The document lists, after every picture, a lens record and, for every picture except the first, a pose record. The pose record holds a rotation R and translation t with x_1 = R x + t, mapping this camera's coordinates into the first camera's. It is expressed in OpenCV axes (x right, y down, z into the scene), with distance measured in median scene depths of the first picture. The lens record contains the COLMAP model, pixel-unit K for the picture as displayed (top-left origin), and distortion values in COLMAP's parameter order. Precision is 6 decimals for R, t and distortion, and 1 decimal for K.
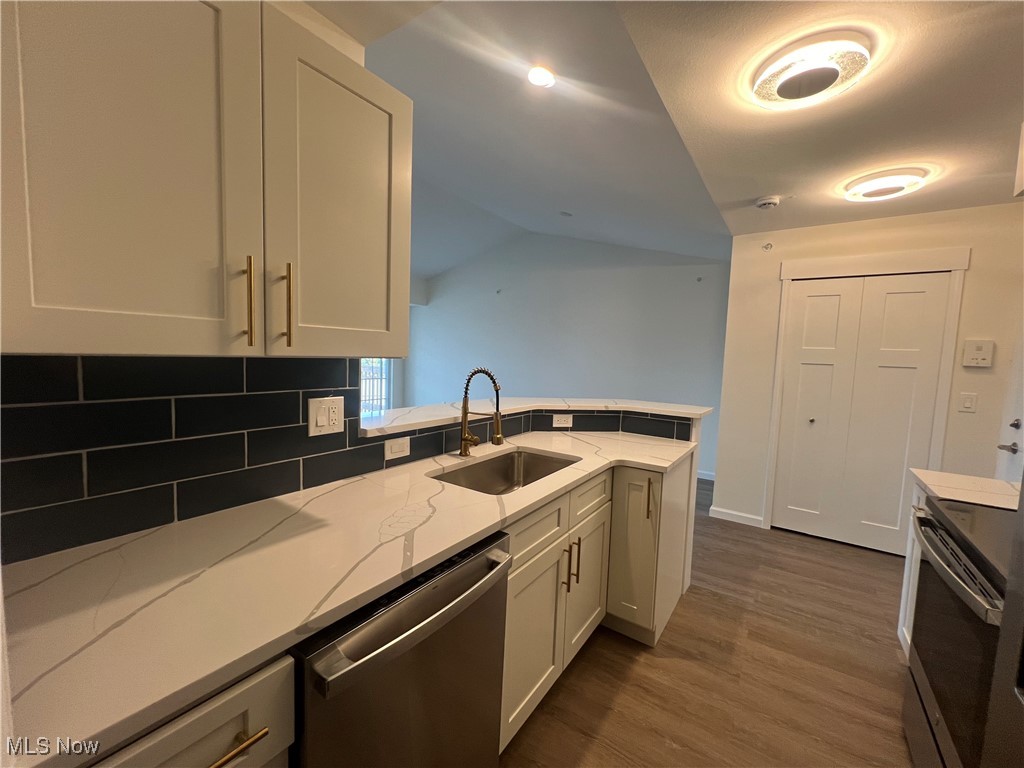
lens RADIAL K [[411.0, 0, 516.3], [0, 411.0, 381.3], [0, 0, 1]] dist [-0.001749, 0.000580]
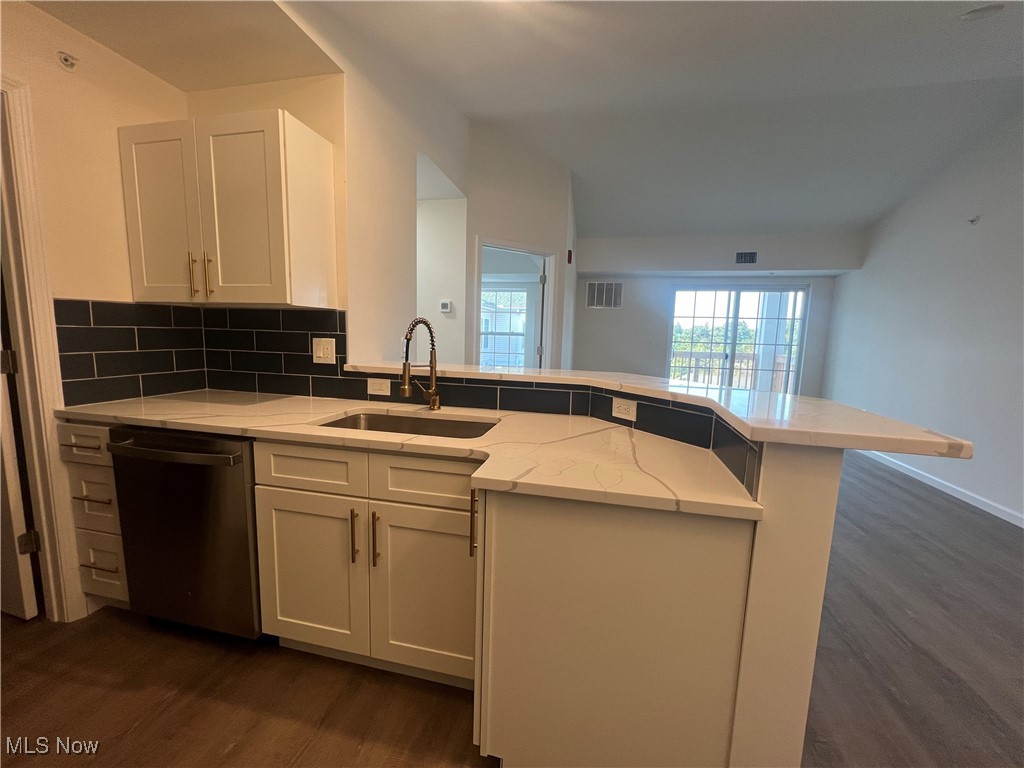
lens RADIAL K [[411.0, 0, 513.2], [0, 411.0, 384.9], [0, 0, 1]] dist [-0.001749, 0.000580]
pose [[0.365890, 0.090675, -0.926230, 0.936271], [-0.079893, 0.994629, 0.065810, 0.044570], [0.927222, 0.049920, 0.371169, 0.882653]]
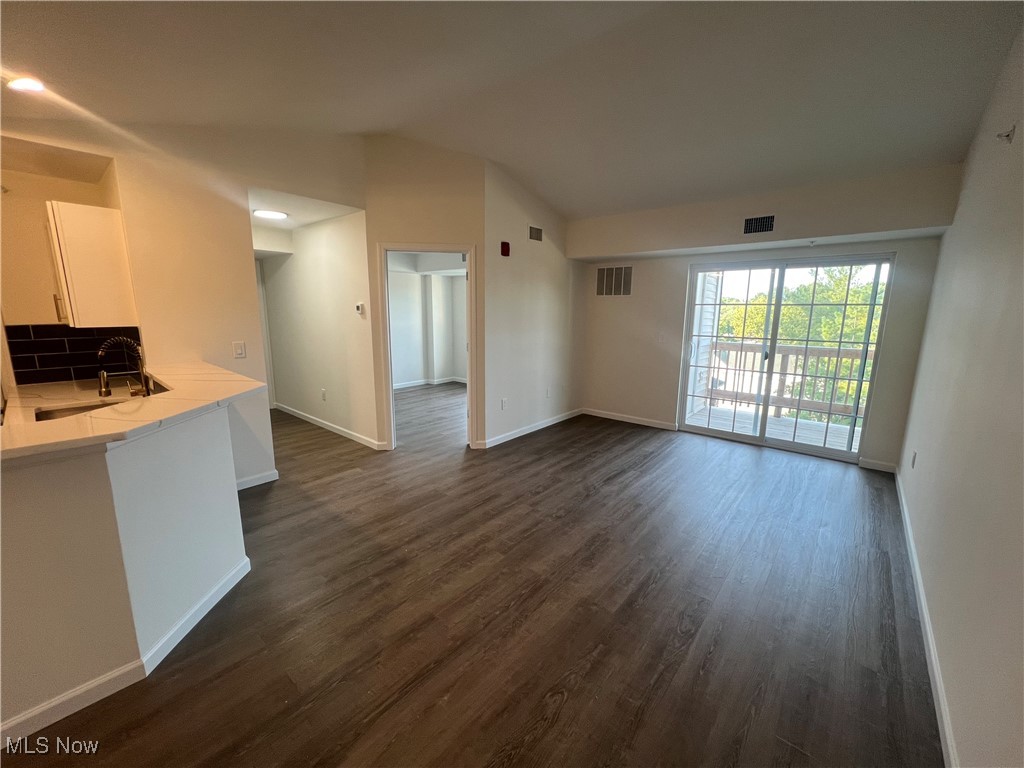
lens RADIAL K [[411.0, 0, 510.9], [0, 411.0, 384.5], [0, 0, 1]] dist [-0.001749, 0.000580]
pose [[-0.109932, 0.143168, -0.983574, 1.140927], [-0.082991, 0.984794, 0.152621, -0.197814], [0.990468, 0.098406, -0.096378, 2.505533]]
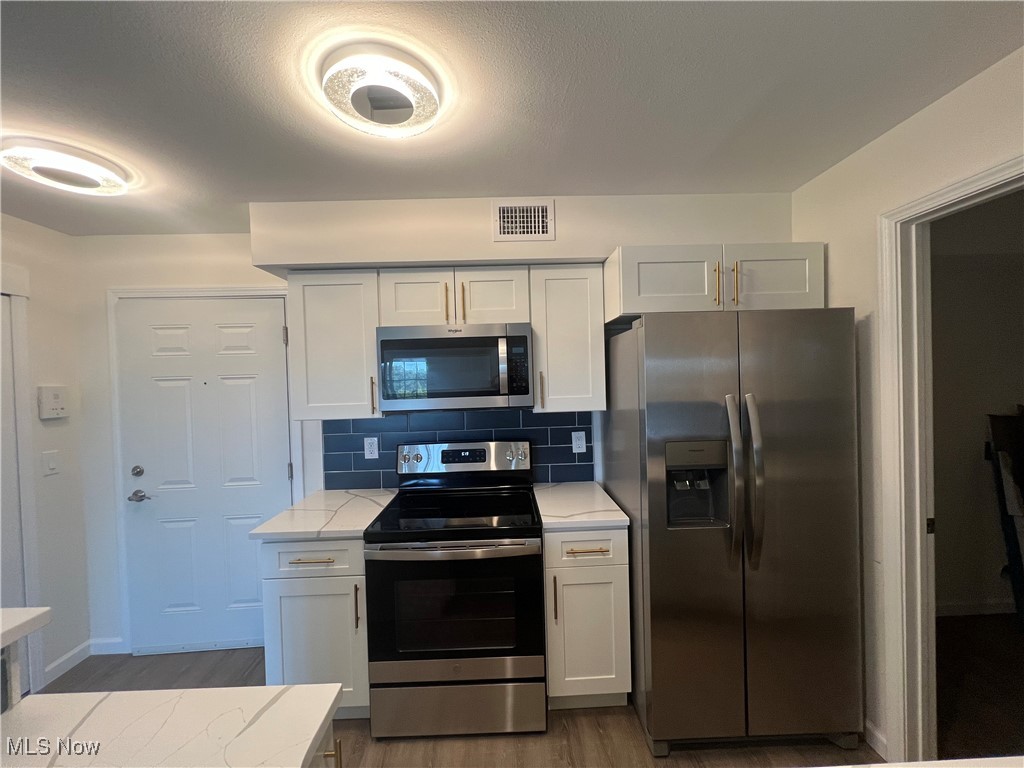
lens RADIAL K [[411.0, 0, 513.5], [0, 411.0, 384.0], [0, 0, 1]] dist [-0.001749, 0.000580]
pose [[-0.577284, -0.030231, 0.815984, -0.137263], [0.068845, 0.993954, 0.085530, -0.175148], [-0.813636, 0.105551, -0.571712, 1.121656]]
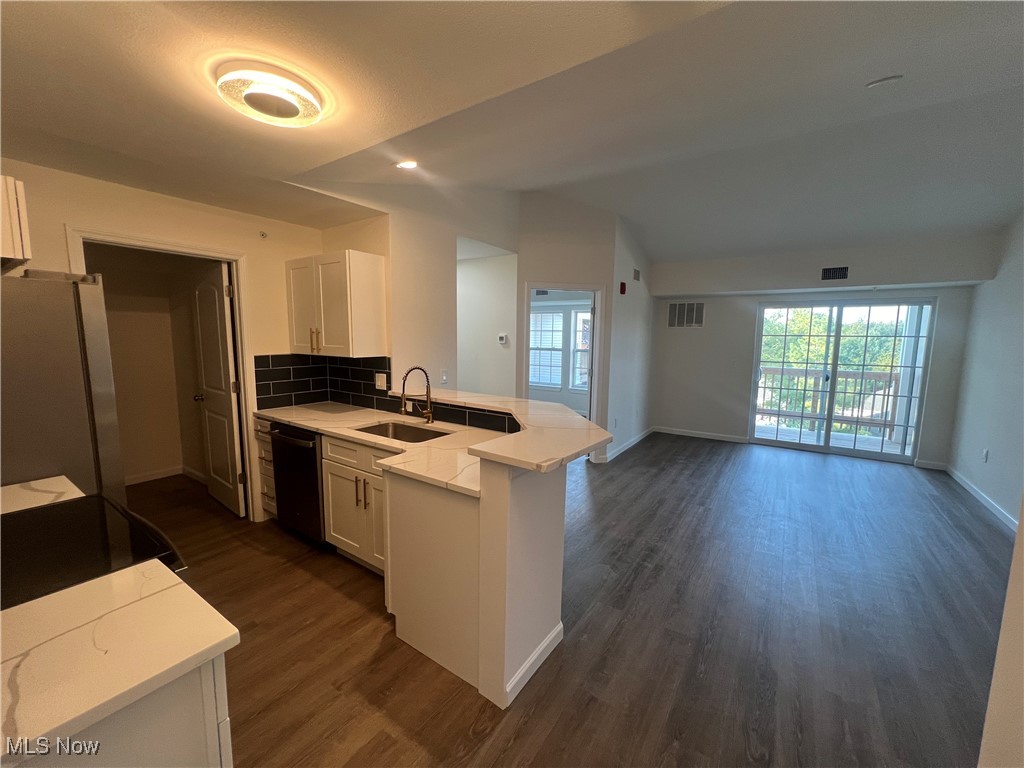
lens RADIAL K [[411.0, 0, 512.4], [0, 411.0, 385.0], [0, 0, 1]] dist [-0.001749, 0.000580]
pose [[-0.003005, 0.084976, -0.996378, 1.524742], [-0.082363, 0.992977, 0.084934, -0.128133], [0.996598, 0.082320, 0.004015, 1.413979]]
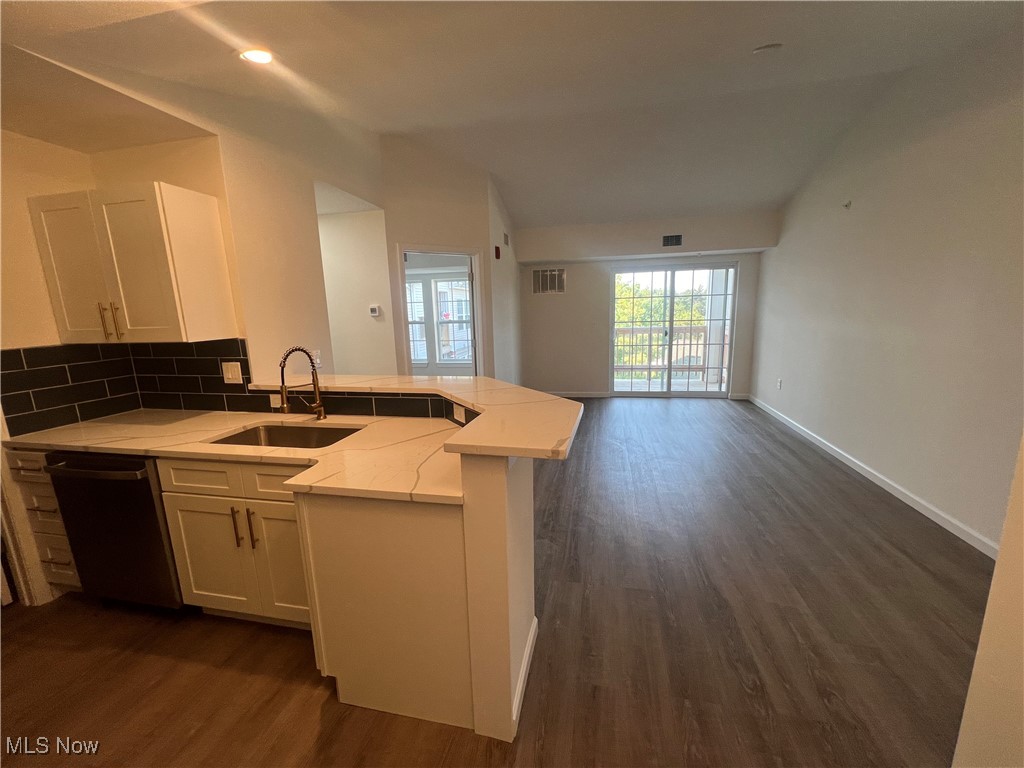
lens RADIAL K [[411.0, 0, 513.2], [0, 411.0, 385.3], [0, 0, 1]] dist [-0.001749, 0.000580]
pose [[0.375812, 0.126459, -0.918027, 1.282342], [-0.021958, 0.991582, 0.127602, -0.090199], [0.926436, -0.027796, 0.375425, 1.173843]]
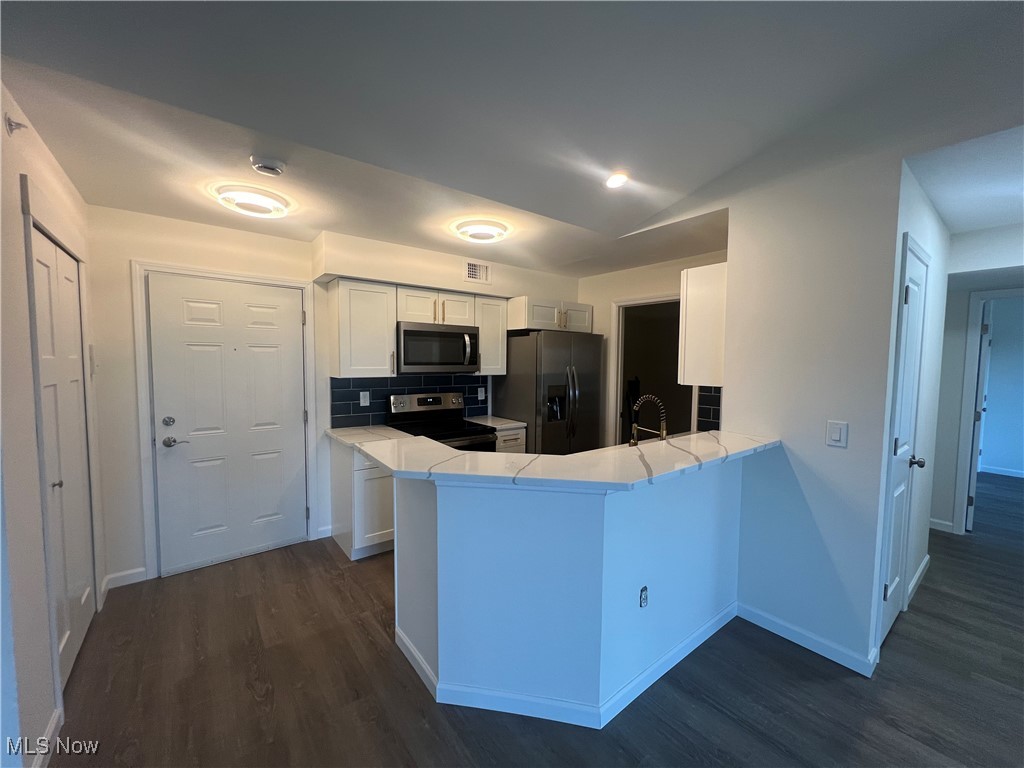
lens RADIAL K [[411.0, 0, 513.5], [0, 411.0, 386.4], [0, 0, 1]] dist [-0.001749, 0.000580]
pose [[-0.950989, -0.063587, 0.302618, -0.069561], [-0.020986, 0.989645, 0.141996, -0.245934], [-0.308513, 0.128686, -0.942475, 2.449849]]
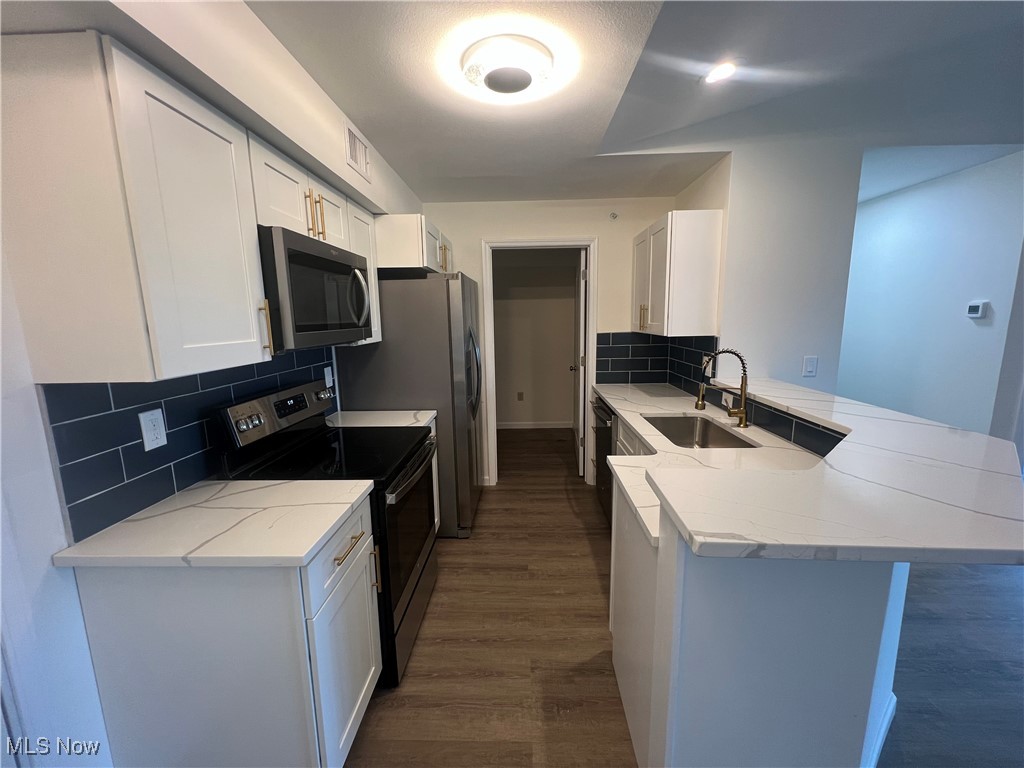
lens RADIAL K [[411.0, 0, 513.3], [0, 411.0, 385.8], [0, 0, 1]] dist [-0.001749, 0.000580]
pose [[-0.840211, 0.069631, -0.537770, 1.105225], [-0.049916, 0.977579, 0.204567, -0.144417], [0.539957, 0.198723, -0.817897, 1.715363]]
